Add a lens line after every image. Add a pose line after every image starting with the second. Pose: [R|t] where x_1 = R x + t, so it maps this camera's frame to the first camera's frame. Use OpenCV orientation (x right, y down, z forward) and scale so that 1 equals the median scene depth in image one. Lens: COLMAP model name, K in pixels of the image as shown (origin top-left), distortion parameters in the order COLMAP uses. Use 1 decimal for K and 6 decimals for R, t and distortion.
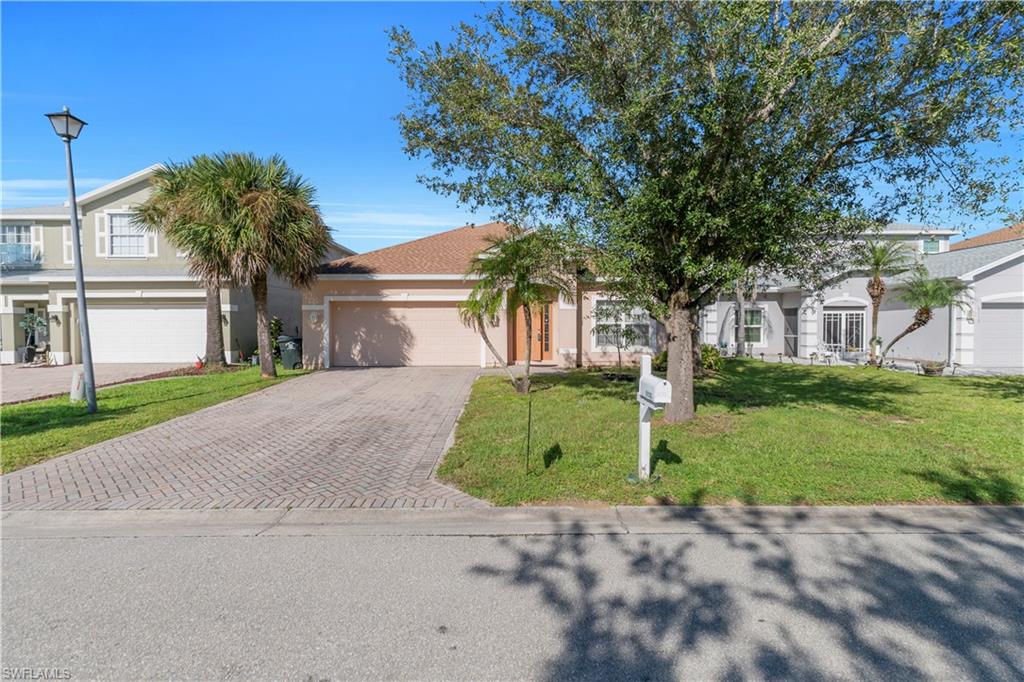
lens RADIAL K [[488.1, 0, 515.6], [0, 488.1, 339.1], [0, 0, 1]] dist [0.000500, 0.000427]
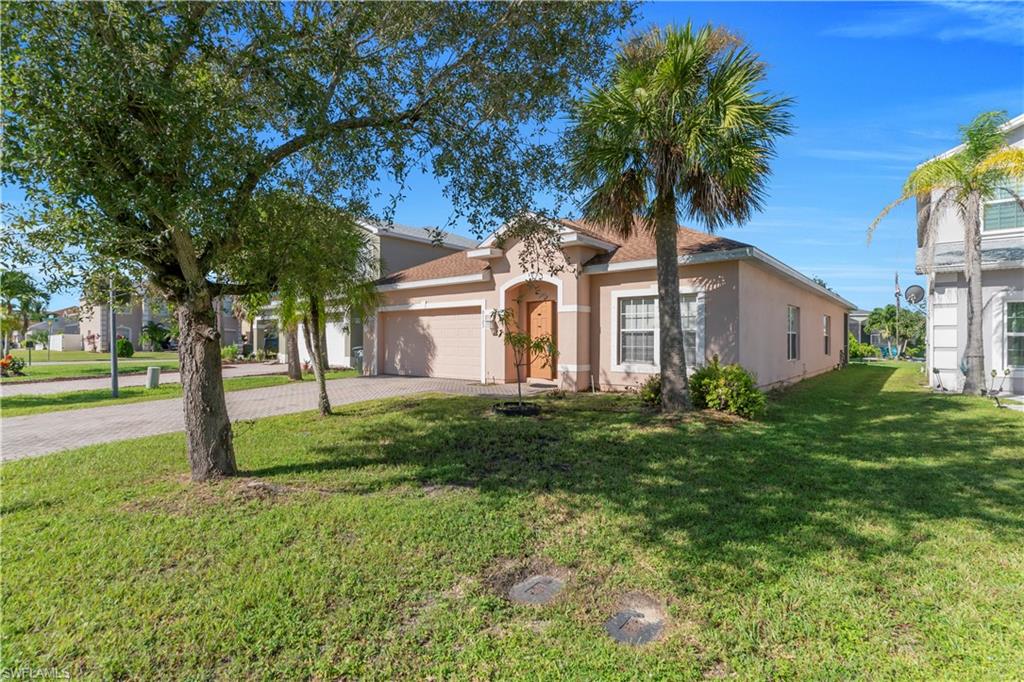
lens RADIAL K [[488.1, 0, 513.1], [0, 488.1, 340.2], [0, 0, 1]] dist [0.000500, 0.000427]
pose [[0.762984, 0.002350, -0.646413, 0.522821], [-0.017522, 0.999701, -0.017048, -0.004007], [0.646180, 0.024333, 0.762797, 0.382578]]
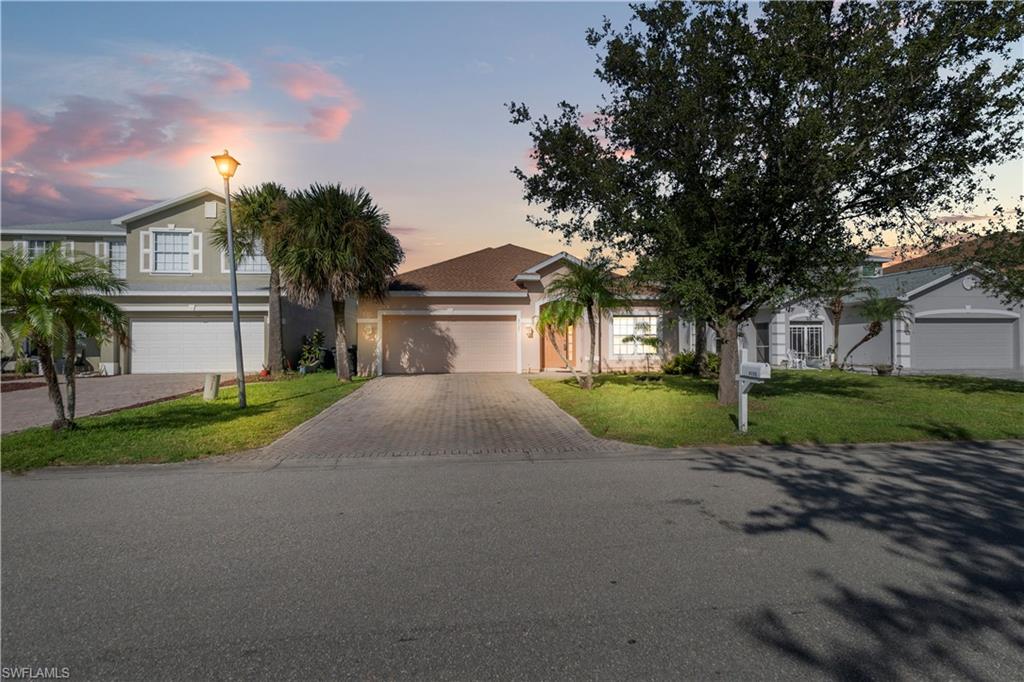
lens RADIAL K [[488.1, 0, 514.4], [0, 488.1, 342.3], [0, 0, 1]] dist [0.000500, 0.000427]
pose [[0.995012, -0.002046, 0.099736, -0.191320], [0.004781, 0.999619, -0.027190, 0.016607], [-0.099642, 0.027531, 0.994642, -0.138766]]
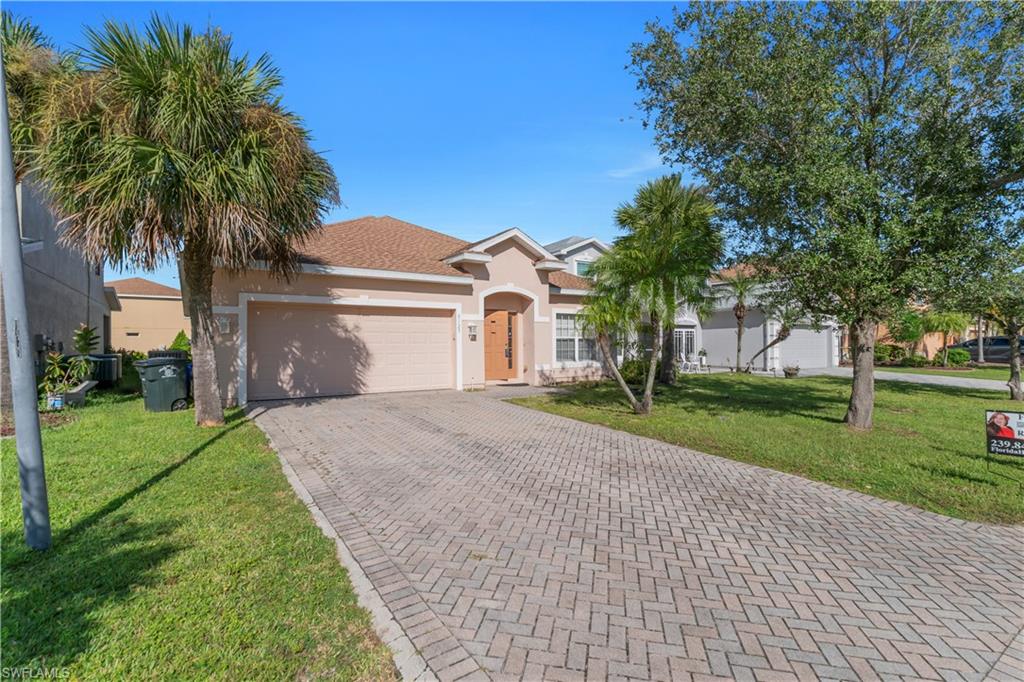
lens RADIAL K [[488.1, 0, 517.1], [0, 488.1, 339.6], [0, 0, 1]] dist [0.000500, 0.000427]
pose [[0.834210, 0.003410, 0.551436, -0.438896], [0.015051, 0.999468, -0.028949, -0.001900], [-0.551241, 0.032450, 0.833715, 0.258977]]
